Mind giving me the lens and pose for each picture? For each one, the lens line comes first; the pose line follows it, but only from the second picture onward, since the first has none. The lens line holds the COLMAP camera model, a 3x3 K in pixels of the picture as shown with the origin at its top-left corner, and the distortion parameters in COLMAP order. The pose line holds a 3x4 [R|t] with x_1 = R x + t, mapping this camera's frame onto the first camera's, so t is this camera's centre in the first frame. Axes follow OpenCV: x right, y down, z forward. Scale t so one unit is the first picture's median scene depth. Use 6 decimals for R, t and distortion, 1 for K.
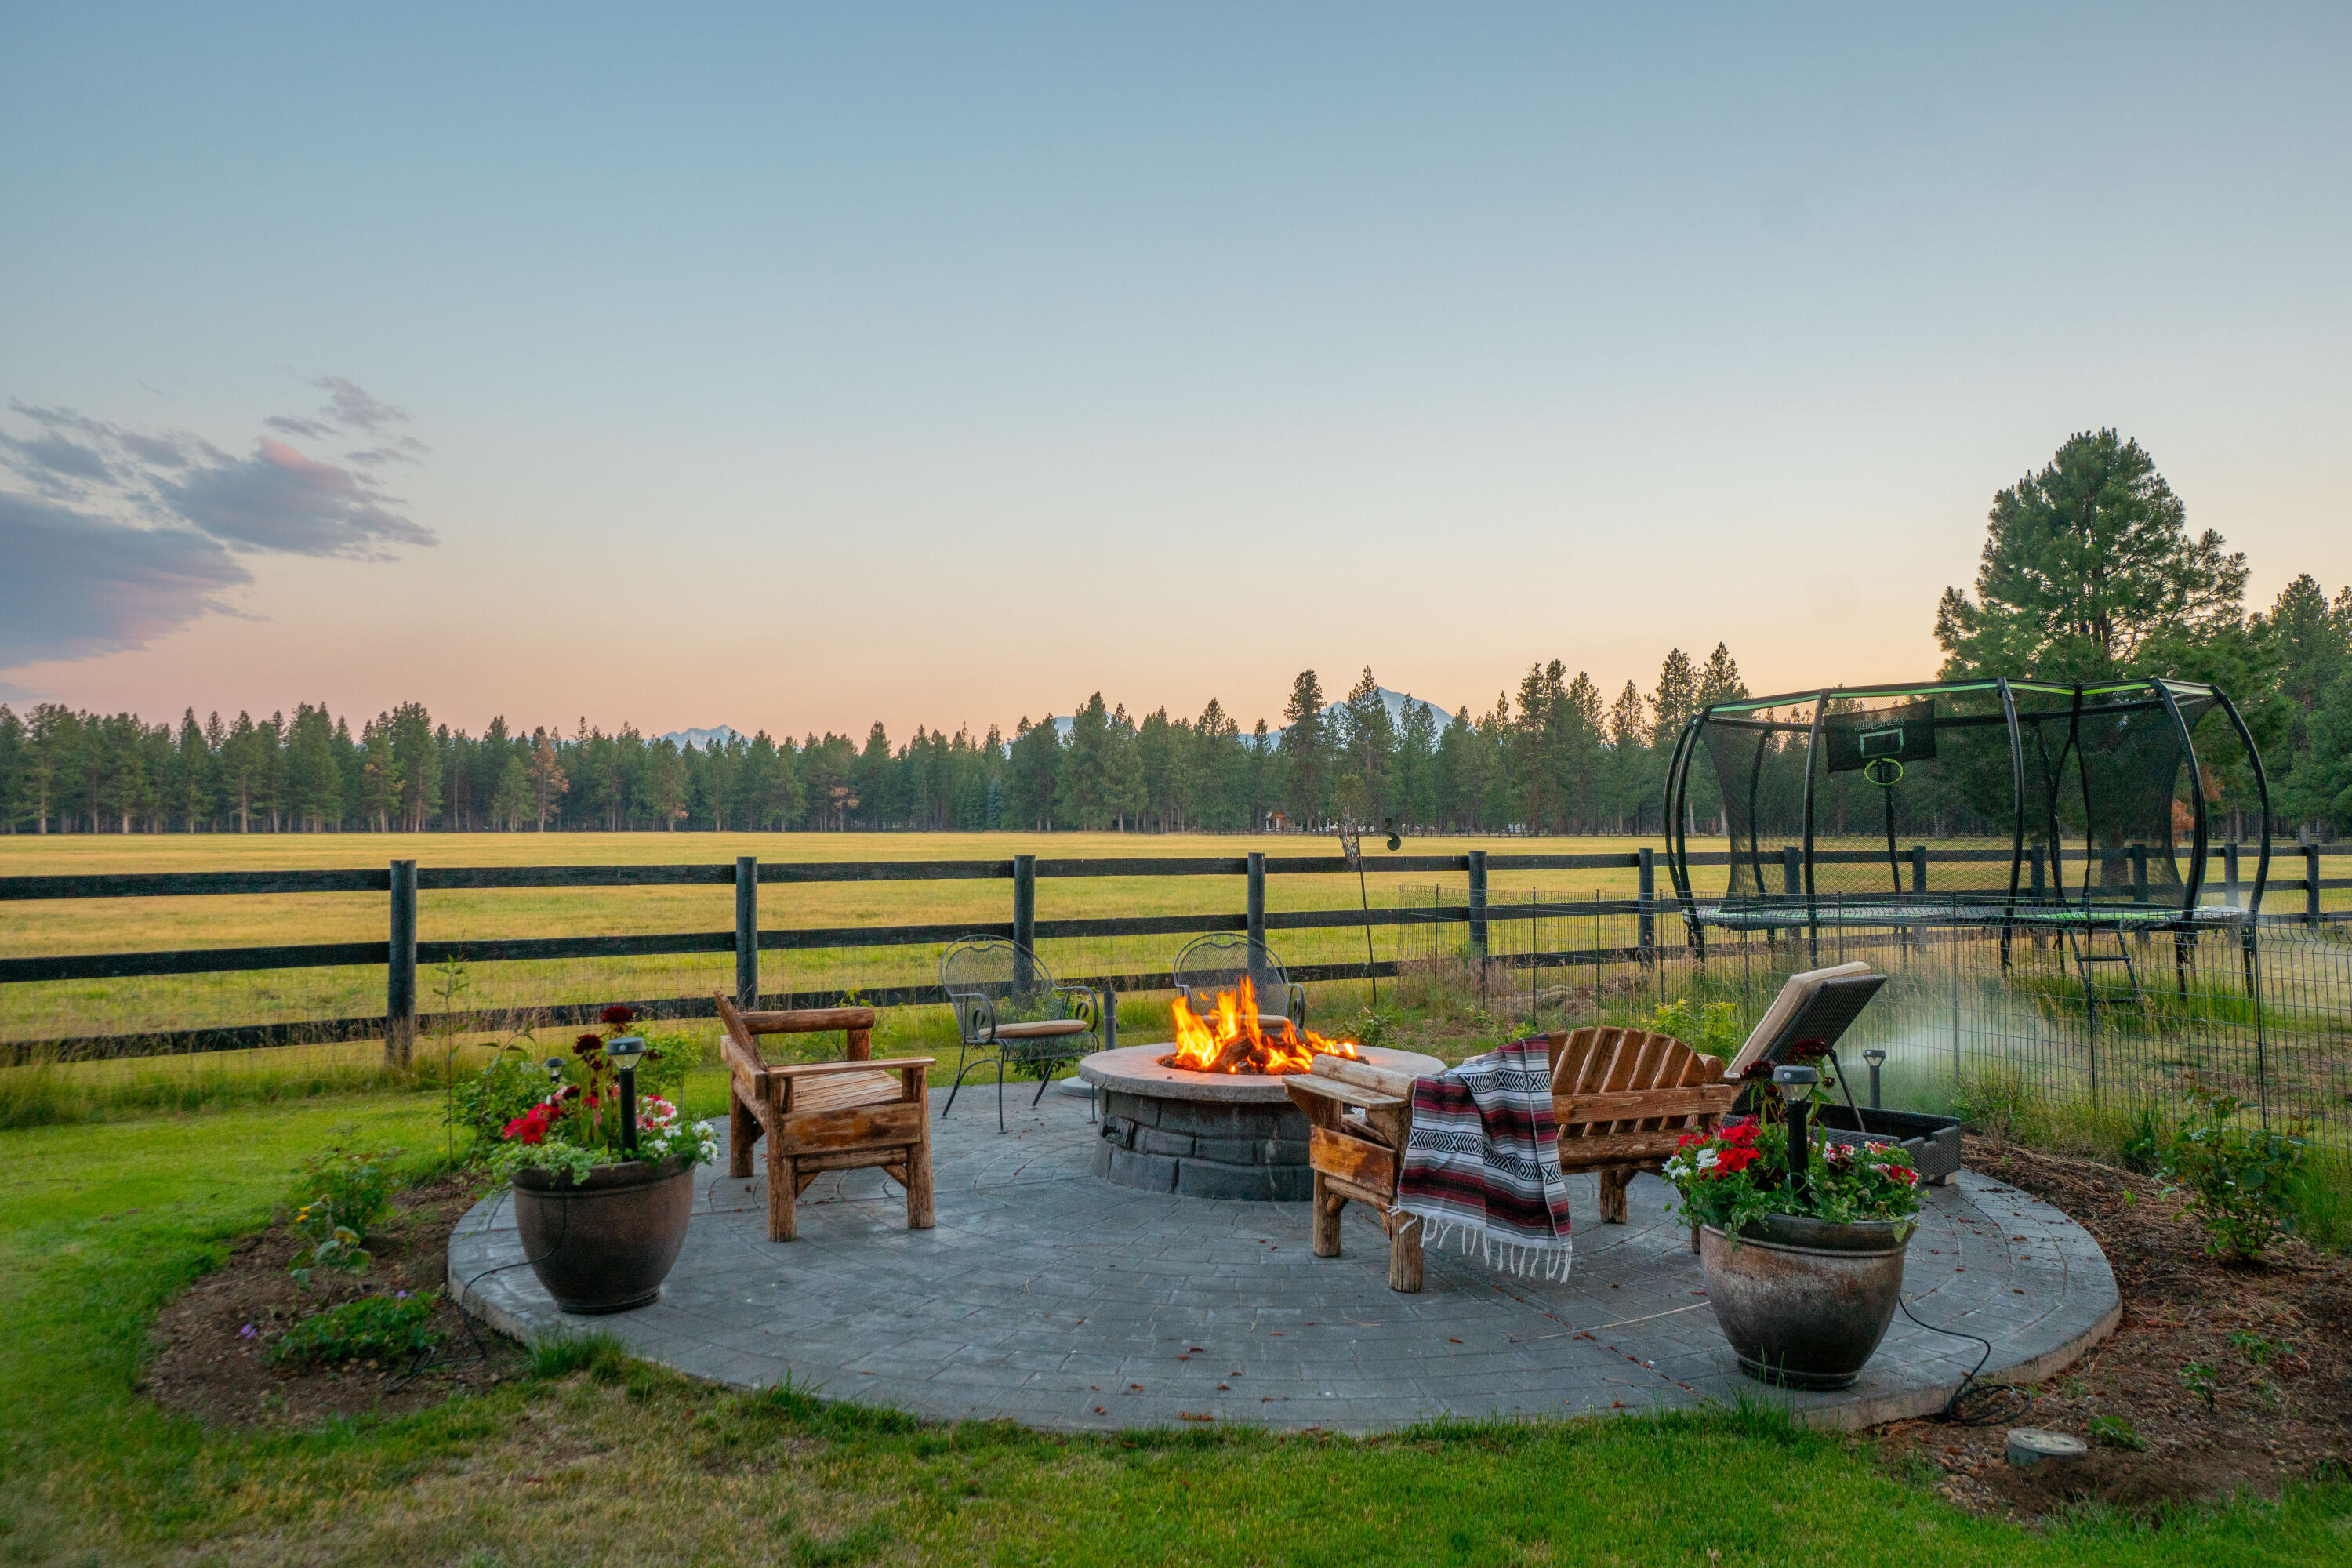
lens RADIAL K [[1803.3, 0, 1156.7], [0, 1803.3, 778.0], [0, 0, 1]] dist [0.061792, -0.000439]
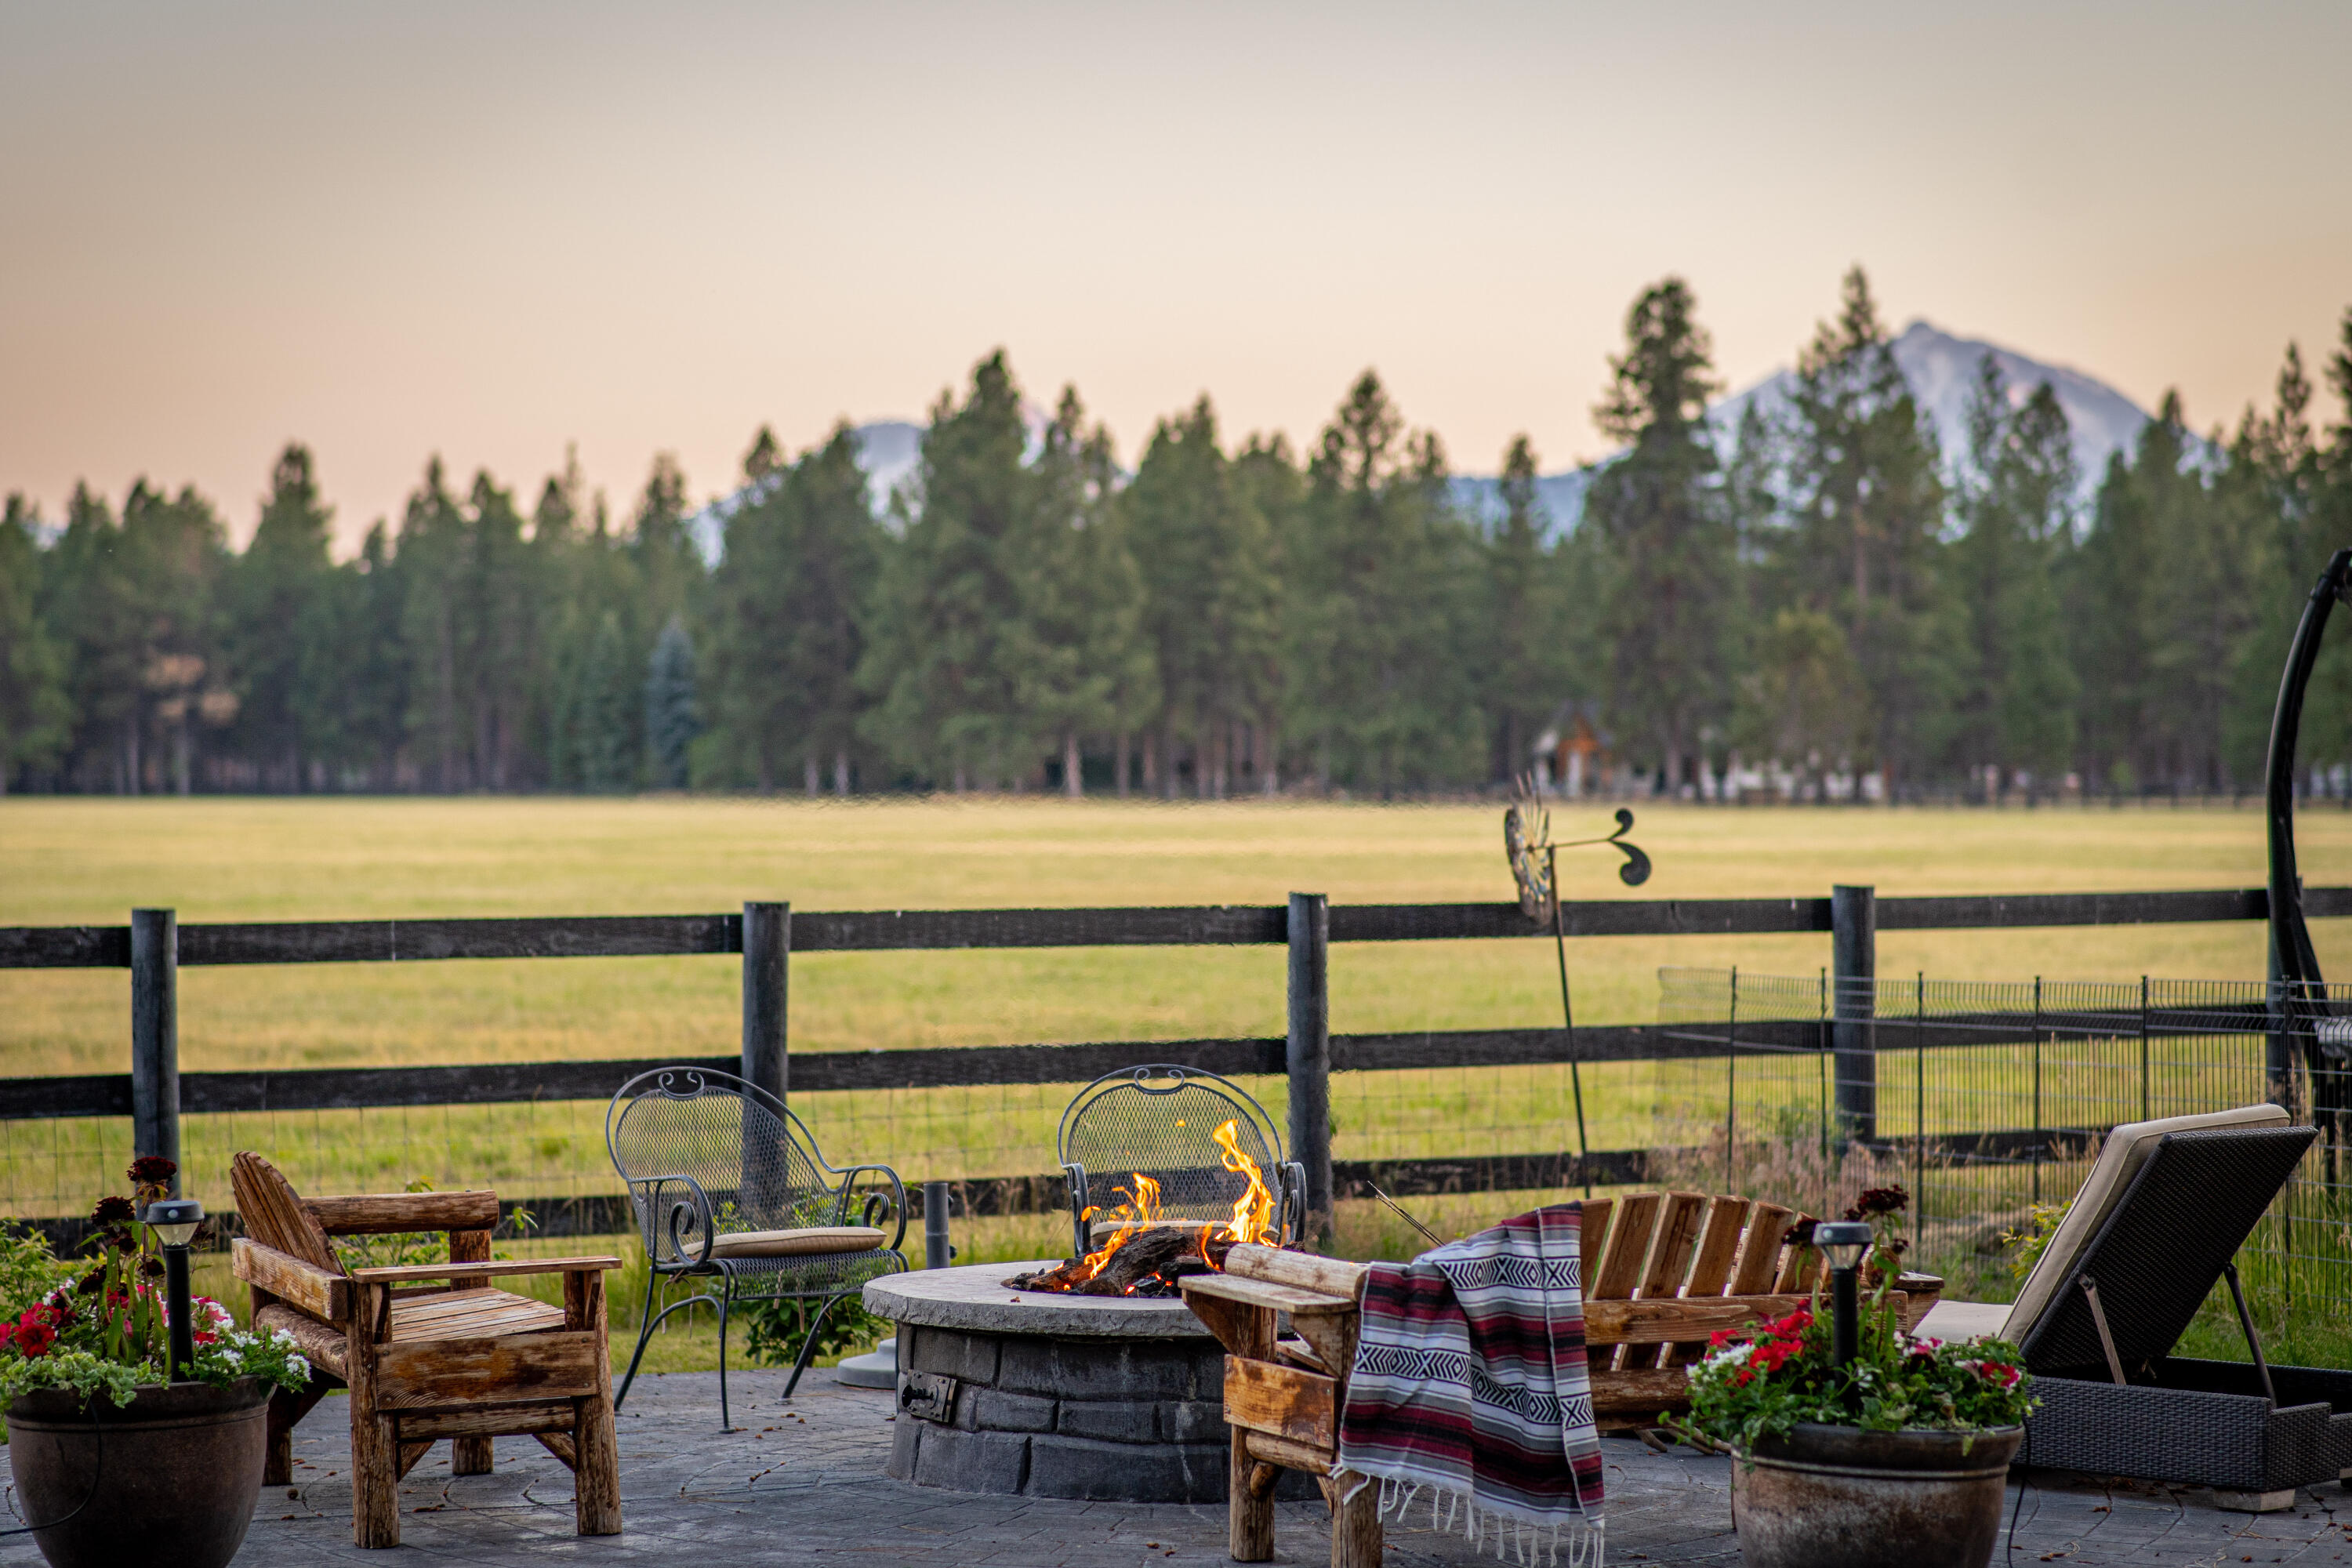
lens RADIAL K [[5819.8, 0, 1176.0], [0, 5819.8, 784.0], [0, 0, 1]] dist [-0.023267, -0.285804]
pose [[0.999994, -0.002303, -0.002604, 0.023453], [0.002375, 0.999604, 0.028048, -0.019646], [0.002539, -0.028054, 0.999603, -0.319680]]
